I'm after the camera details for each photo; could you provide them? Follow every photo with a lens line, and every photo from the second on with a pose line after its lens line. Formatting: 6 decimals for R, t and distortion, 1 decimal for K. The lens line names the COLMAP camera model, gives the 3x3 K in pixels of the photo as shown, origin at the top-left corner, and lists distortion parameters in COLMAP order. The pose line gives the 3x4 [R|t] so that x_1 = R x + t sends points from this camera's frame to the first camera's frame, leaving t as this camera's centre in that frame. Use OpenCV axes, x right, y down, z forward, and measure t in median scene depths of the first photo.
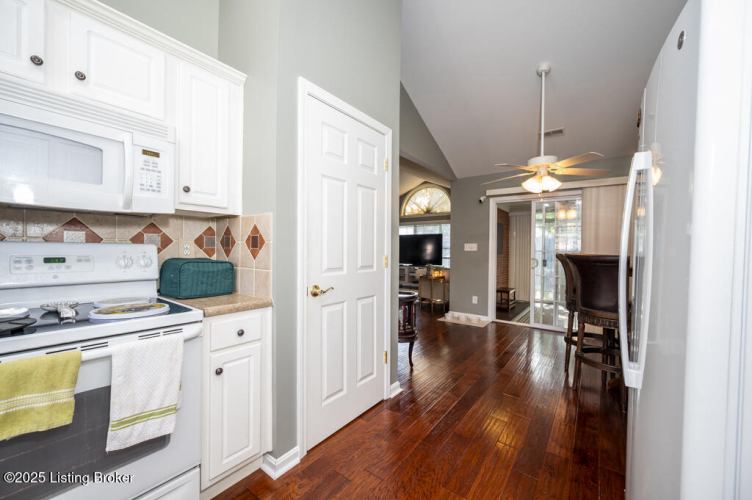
lens RADIAL K [[293.3, 0, 374.0], [0, 293.3, 252.2], [0, 0, 1]] dist [-0.003939, -0.000494]
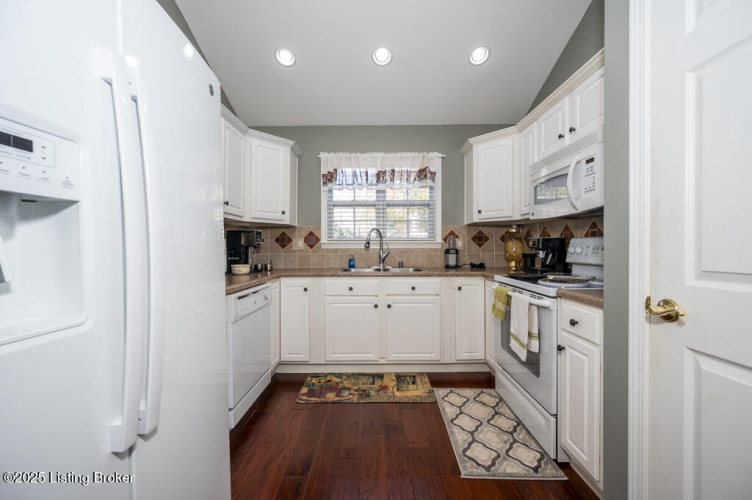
lens RADIAL K [[293.3, 0, 371.4], [0, 293.3, 251.6], [0, 0, 1]] dist [-0.003939, -0.000494]
pose [[-0.803774, -0.001014, -0.594934, 0.685627], [-0.007853, 0.999930, 0.008906, 0.036890], [0.594883, 0.011830, -0.803725, 1.430354]]
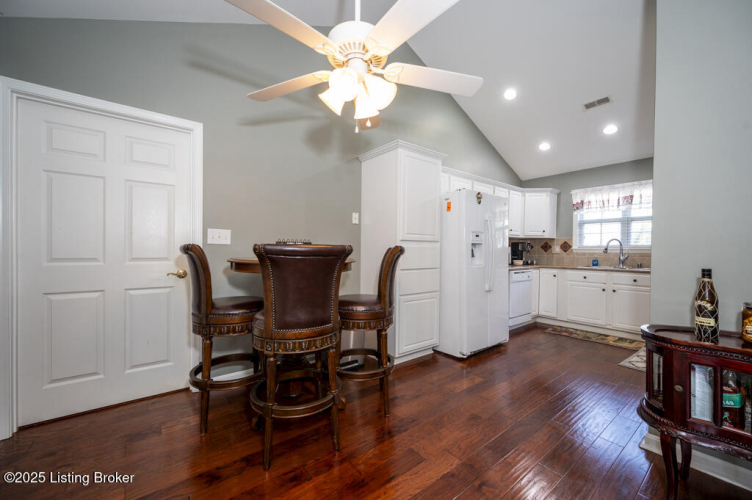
lens RADIAL K [[293.3, 0, 373.6], [0, 293.3, 252.2], [0, 0, 1]] dist [-0.003939, -0.000494]
pose [[-0.963592, -0.022006, 0.266469, 0.992649], [-0.018783, 0.999716, 0.014637, 0.025517], [-0.266715, 0.009099, -0.963732, 3.375275]]
